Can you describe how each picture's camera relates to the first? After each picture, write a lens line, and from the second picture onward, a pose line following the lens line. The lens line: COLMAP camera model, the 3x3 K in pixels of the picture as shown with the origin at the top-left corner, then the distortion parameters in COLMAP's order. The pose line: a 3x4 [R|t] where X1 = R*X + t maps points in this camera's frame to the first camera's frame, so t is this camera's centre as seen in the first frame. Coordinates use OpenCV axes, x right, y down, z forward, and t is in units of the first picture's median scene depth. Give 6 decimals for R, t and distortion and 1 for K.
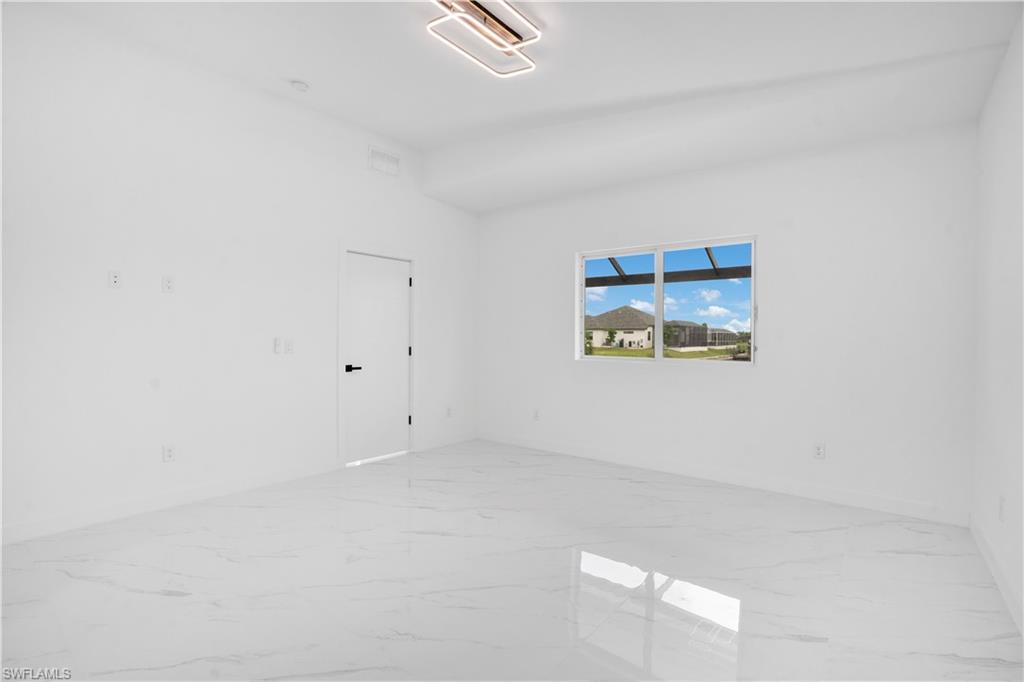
lens RADIAL K [[481.9, 0, 511.5], [0, 481.9, 341.3], [0, 0, 1]] dist [-0.059168, 0.019811]
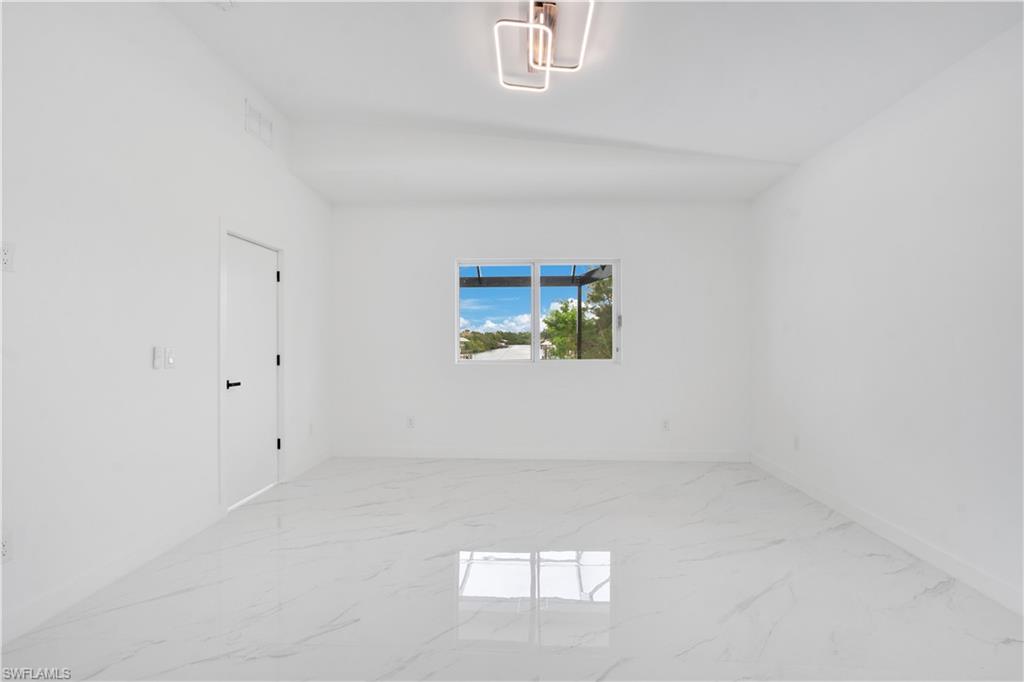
lens RADIAL K [[487.8, 0, 512.0], [0, 487.8, 339.0], [0, 0, 1]] dist [-0.026230, -0.000546]
pose [[0.808715, -0.006230, 0.588168, -0.405164], [0.012265, 0.999905, -0.006273, -0.005912], [-0.588073, 0.012287, 0.808715, 0.102092]]
